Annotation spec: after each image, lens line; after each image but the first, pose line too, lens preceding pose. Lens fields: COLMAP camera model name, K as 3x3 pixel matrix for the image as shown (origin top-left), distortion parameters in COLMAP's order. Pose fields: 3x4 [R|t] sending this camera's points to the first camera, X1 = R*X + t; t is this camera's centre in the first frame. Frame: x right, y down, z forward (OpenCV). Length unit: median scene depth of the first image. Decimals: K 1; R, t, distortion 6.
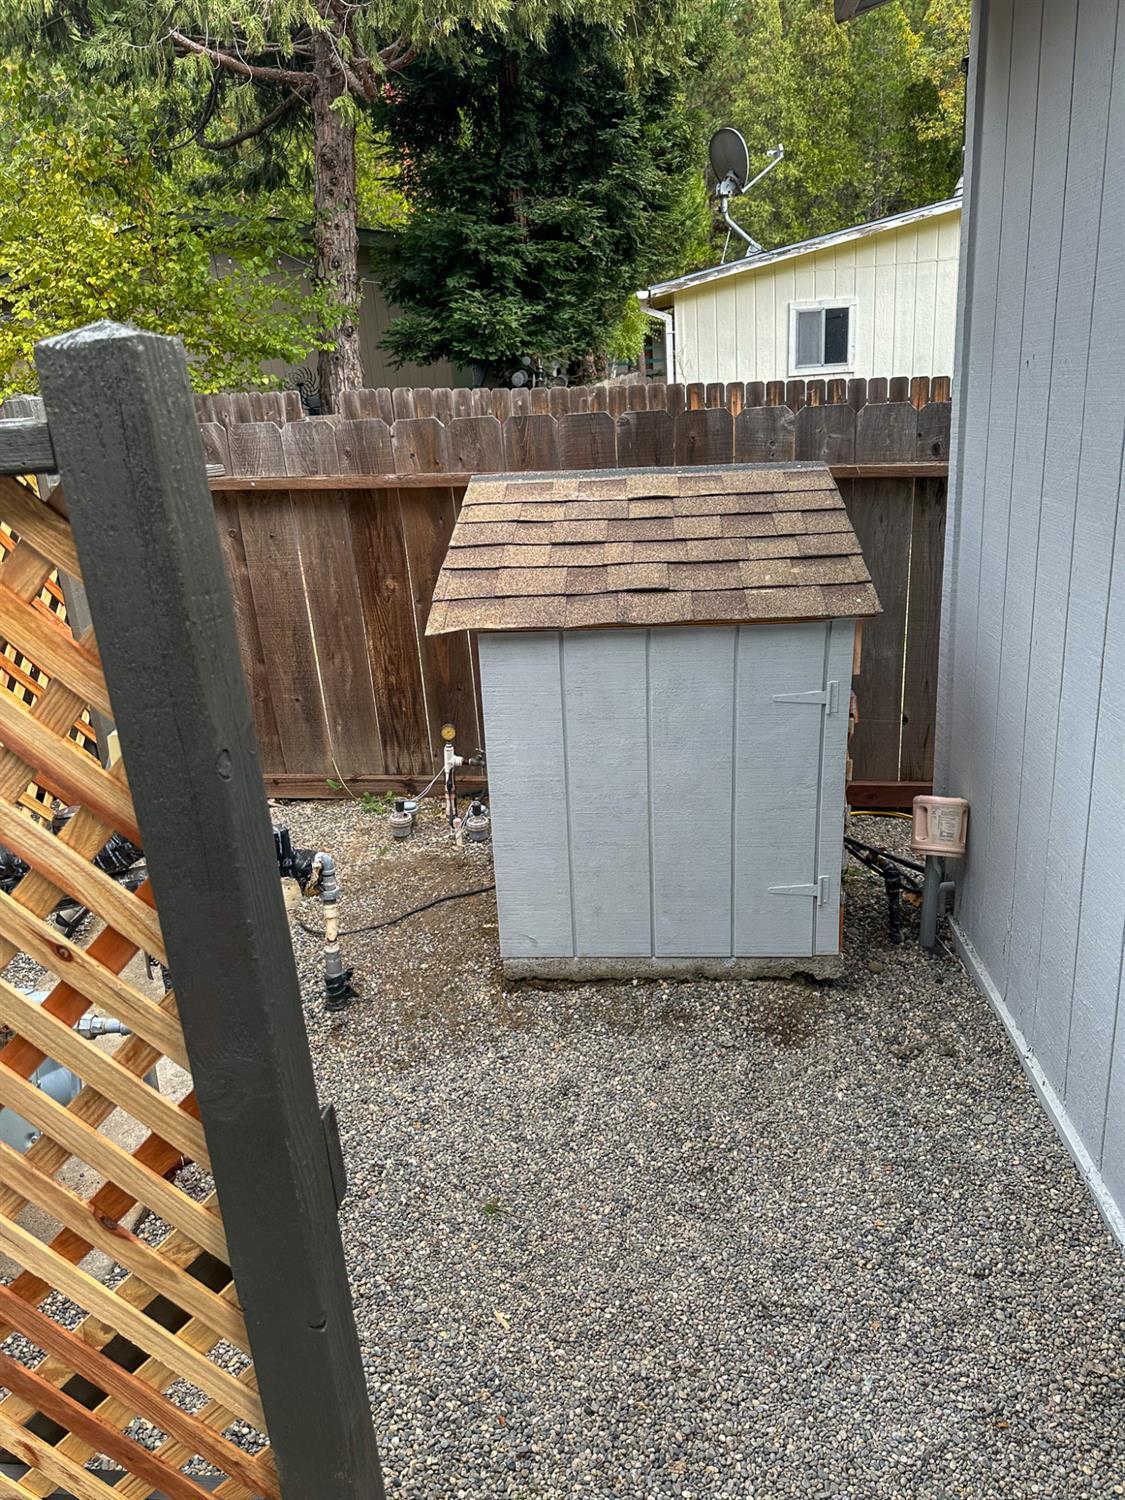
lens RADIAL K [[1018.6, 0, 556.7], [0, 1018.6, 750.4], [0, 0, 1]] dist [0.117252, -0.162108]
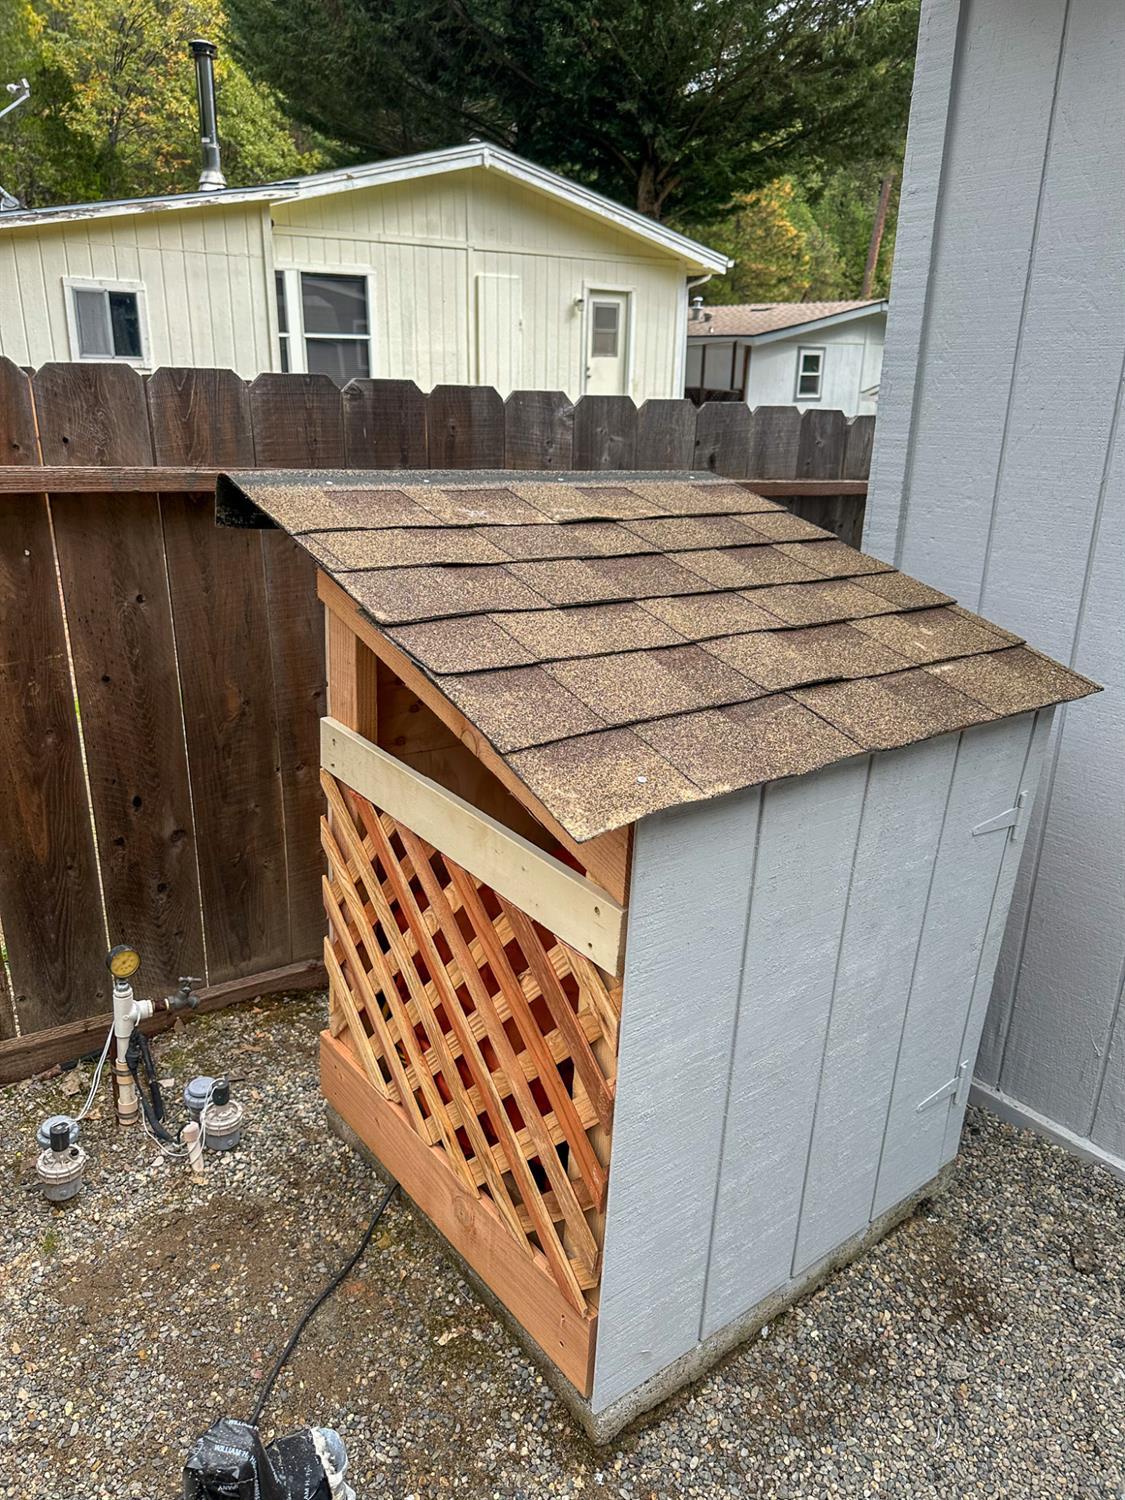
lens RADIAL K [[1049.9, 0, 559.4], [0, 1049.9, 757.5], [0, 0, 1]] dist [0.078489, -0.091534]
pose [[0.751948, -0.143199, 0.643481, -0.270529], [0.151602, 0.987523, 0.042606, -0.109286], [-0.641553, 0.065515, 0.764275, 0.434404]]
